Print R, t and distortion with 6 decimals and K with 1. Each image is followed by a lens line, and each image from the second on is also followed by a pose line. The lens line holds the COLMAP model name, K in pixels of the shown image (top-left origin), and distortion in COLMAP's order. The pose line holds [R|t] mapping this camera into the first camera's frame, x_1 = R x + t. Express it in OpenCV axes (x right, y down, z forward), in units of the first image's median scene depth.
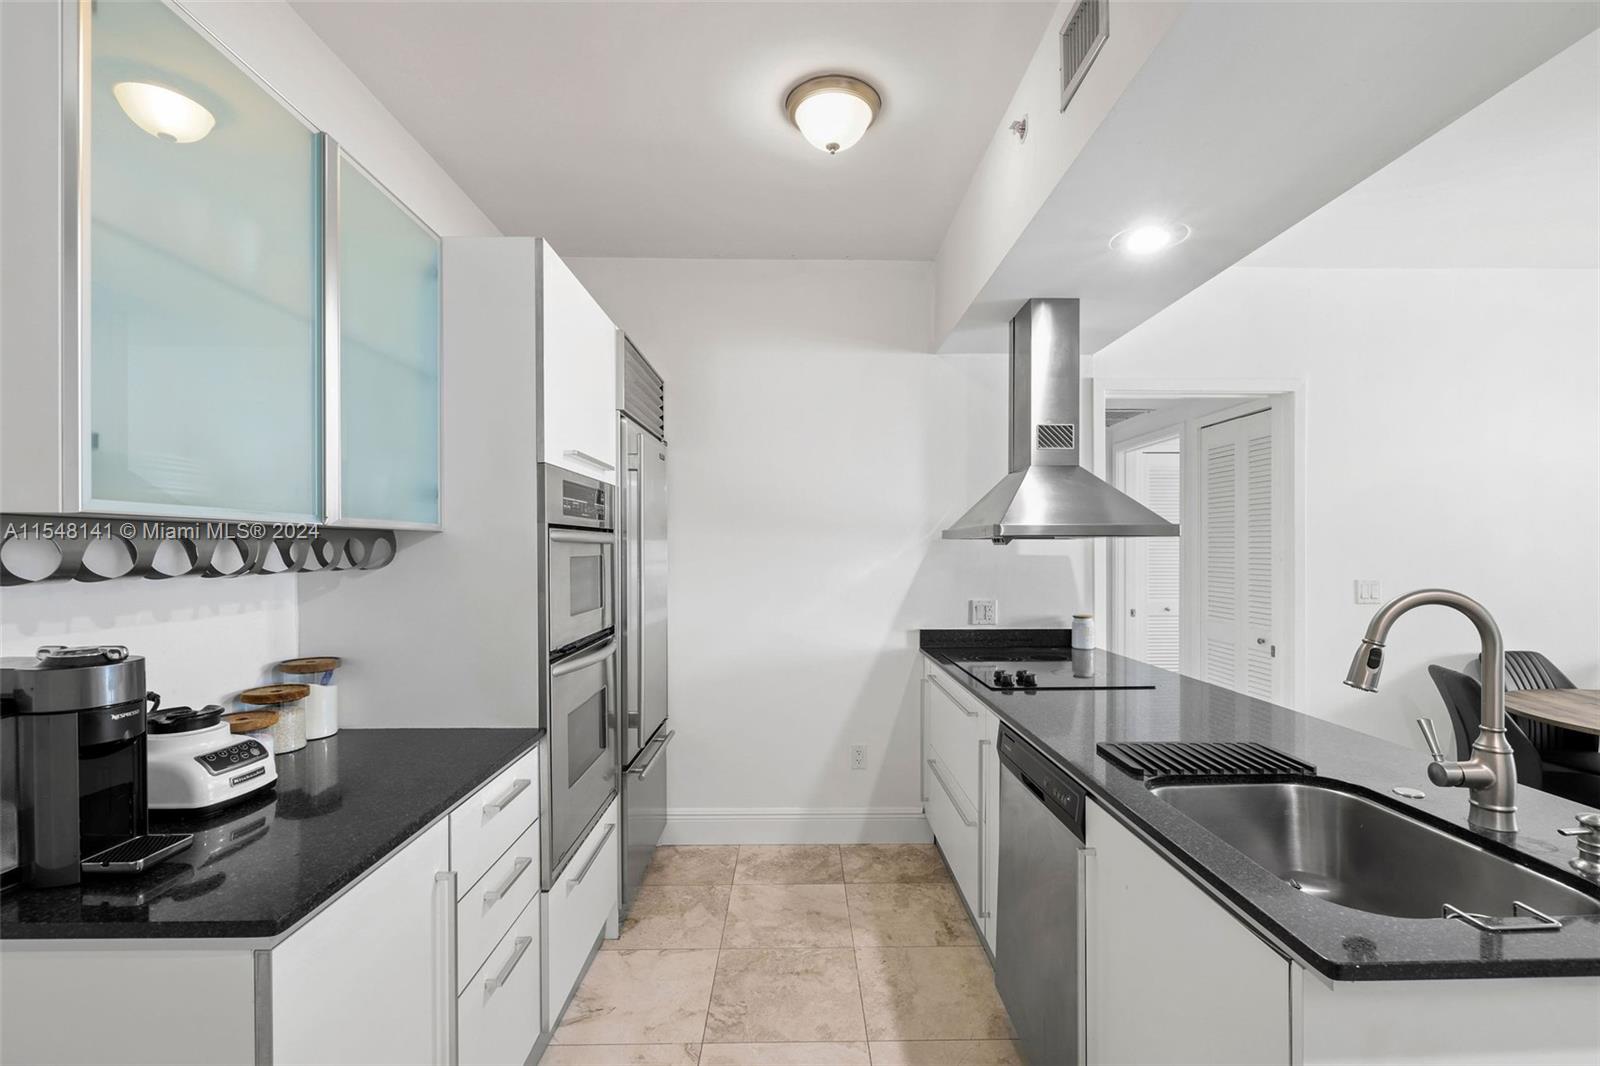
lens RADIAL K [[684.7, 0, 813.8], [0, 684.7, 544.0], [0, 0, 1]] dist [-0.004710, 0.000858]
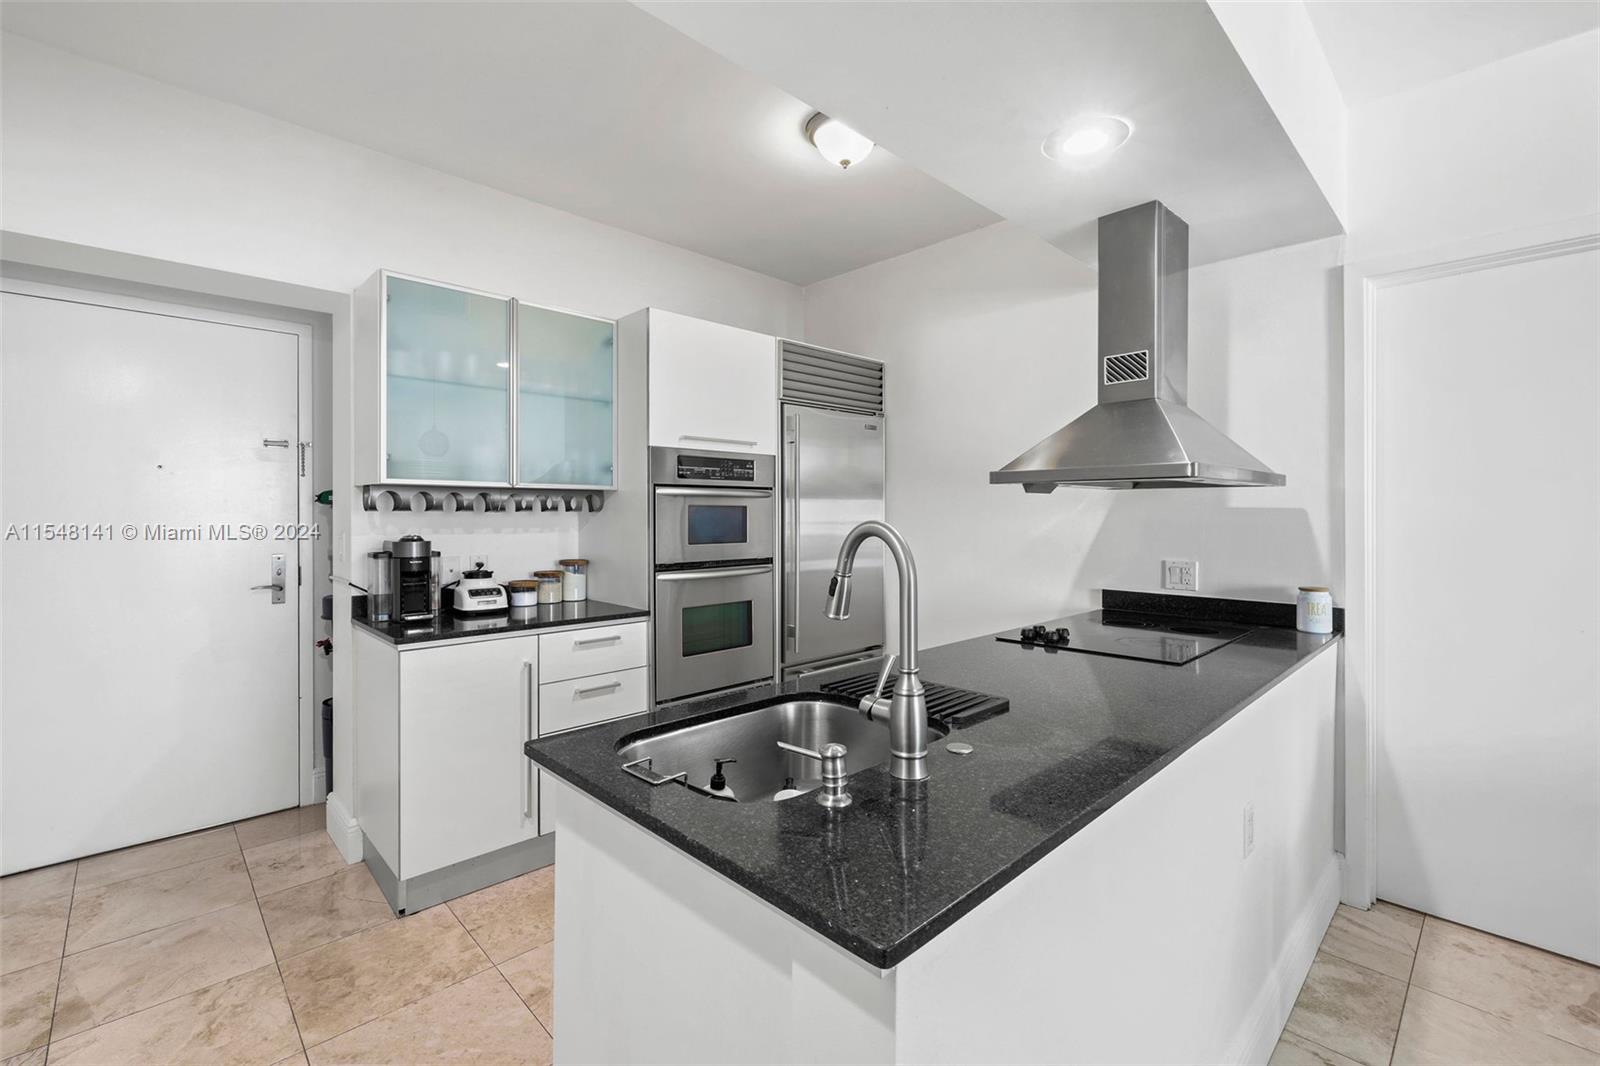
lens RADIAL K [[684.7, 0, 817.6], [0, 684.7, 515.8], [0, 0, 1]] dist [-0.004710, 0.000858]
pose [[0.680824, -0.000050, -0.732447, 0.717156], [0.004727, 0.999979, 0.004326, 0.027167], [0.732432, -0.006408, 0.680810, 0.130685]]
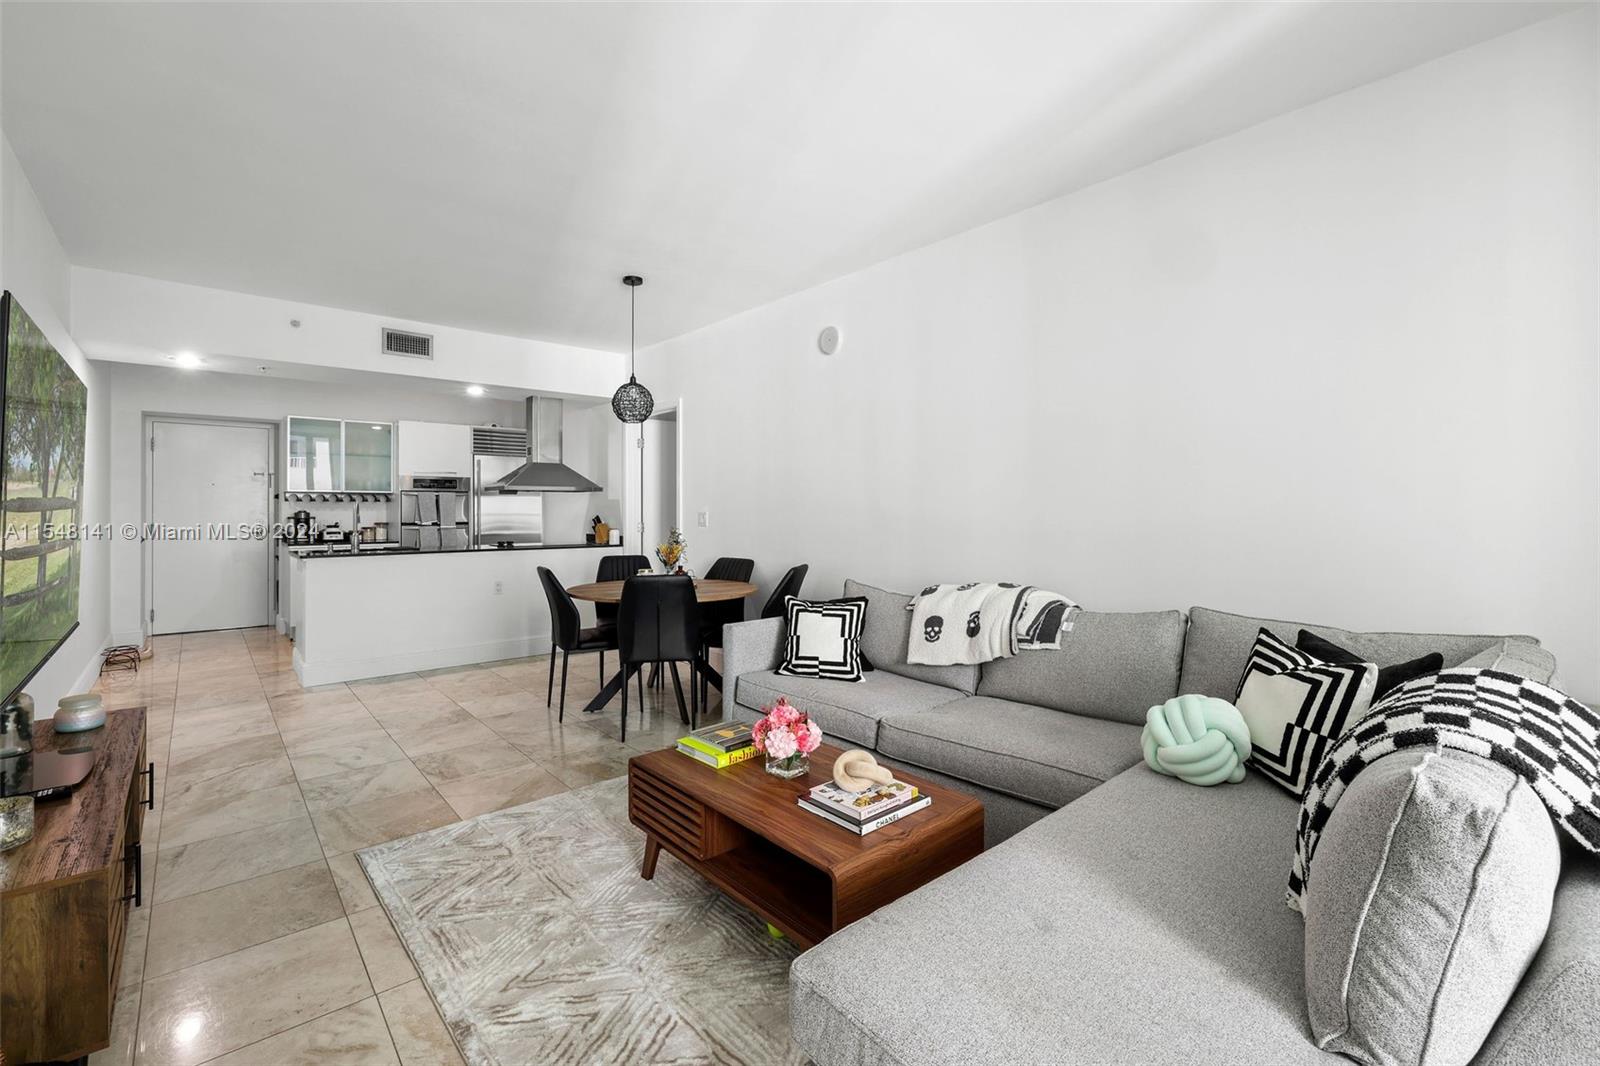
lens RADIAL K [[684.7, 0, 802.7], [0, 684.7, 516.7], [0, 0, 1]] dist [-0.004710, 0.000858]
pose [[0.641820, 0.003254, -0.766848, 2.891357], [0.006994, 0.999925, 0.010096, 0.067657], [0.766823, -0.011843, 0.641749, 0.155031]]
